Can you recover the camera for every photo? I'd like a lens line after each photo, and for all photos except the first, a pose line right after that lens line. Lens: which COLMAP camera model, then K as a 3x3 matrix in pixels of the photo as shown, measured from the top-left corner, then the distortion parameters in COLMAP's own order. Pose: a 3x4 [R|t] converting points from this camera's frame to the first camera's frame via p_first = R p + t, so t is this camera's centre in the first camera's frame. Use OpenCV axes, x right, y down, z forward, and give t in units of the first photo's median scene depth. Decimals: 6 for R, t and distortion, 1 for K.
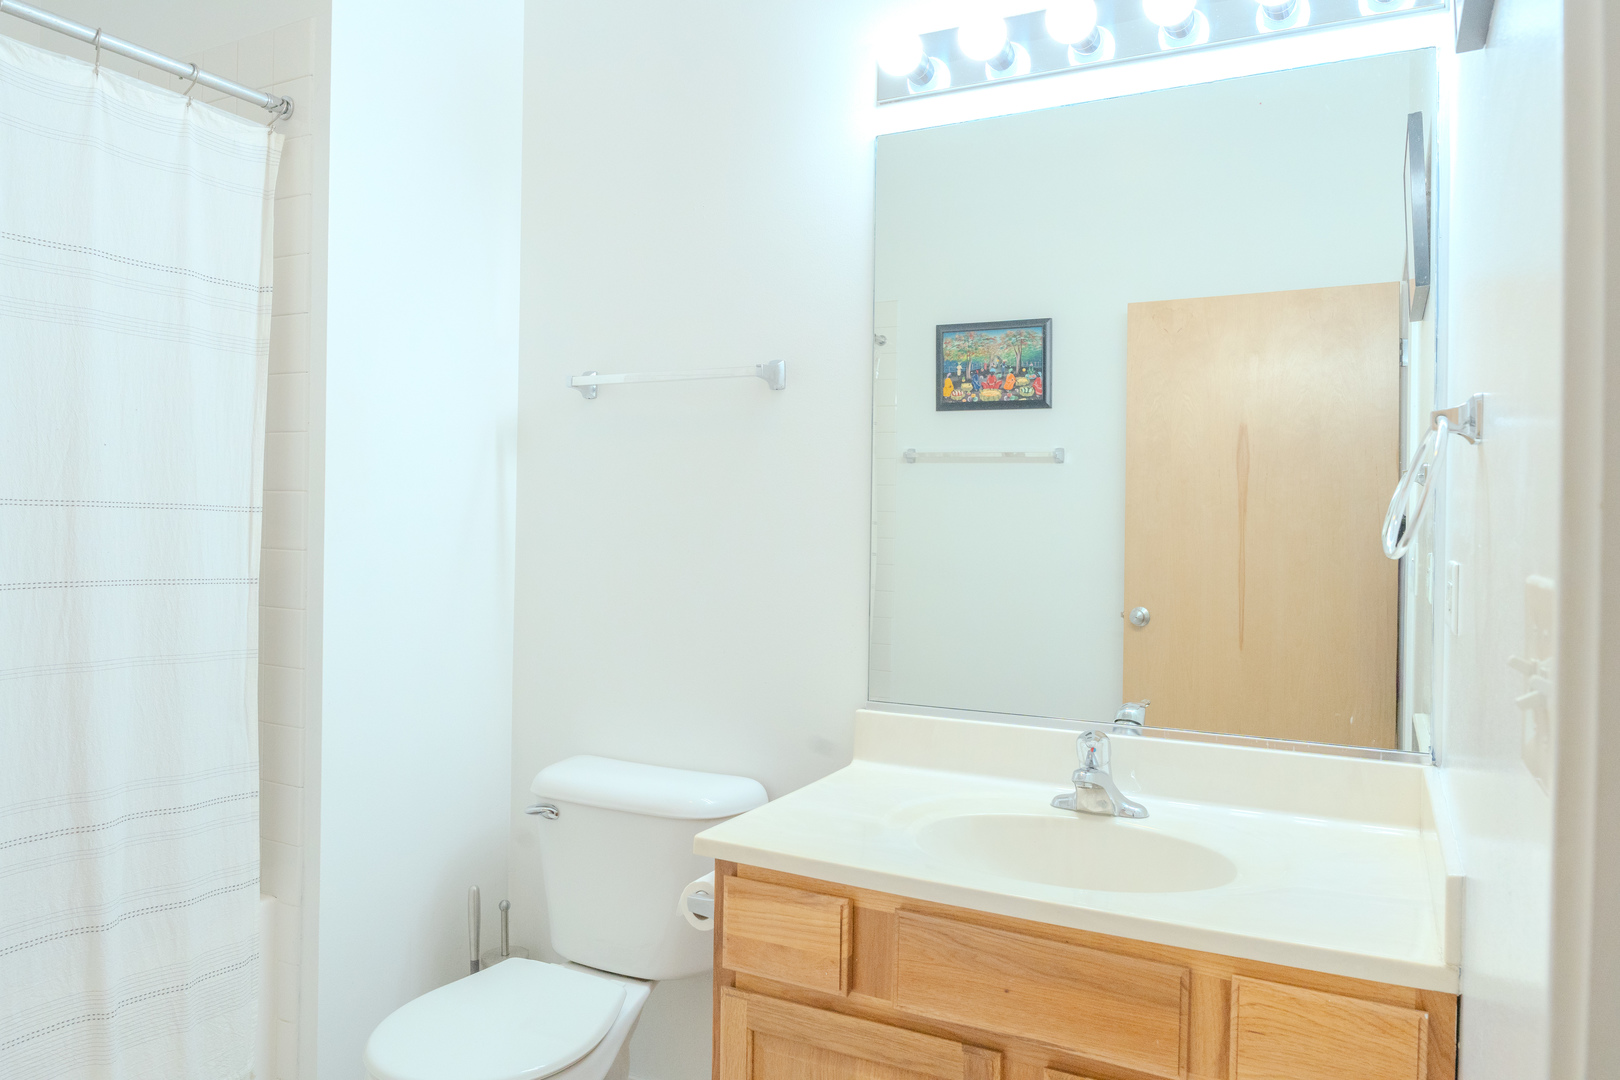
lens RADIAL K [[1080.6, 0, 796.5], [0, 1080.6, 516.3], [0, 0, 1]] dist [0.000251, -0.009763]
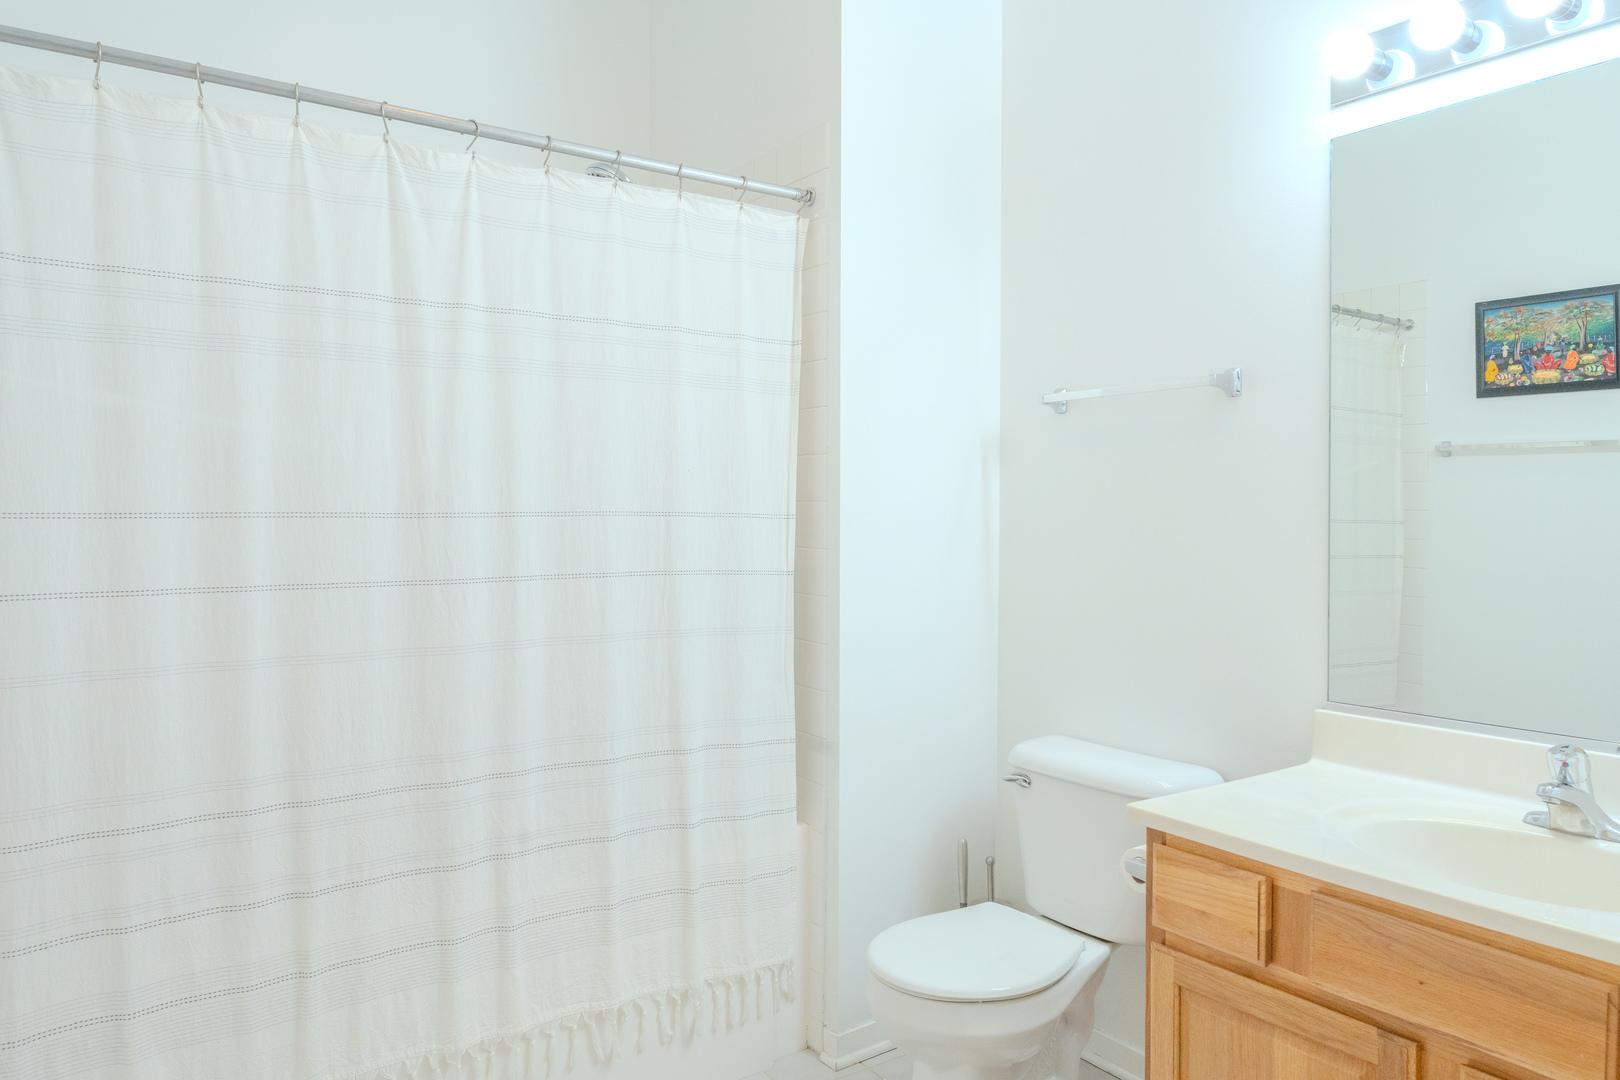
lens RADIAL K [[1080.6, 0, 796.5], [0, 1080.6, 516.3], [0, 0, 1]] dist [0.000251, -0.009763]
pose [[0.881301, -0.009314, -0.472464, 0.114995], [0.009022, 0.999955, -0.002884, -0.003354], [0.472469, -0.001721, 0.881346, -0.128546]]
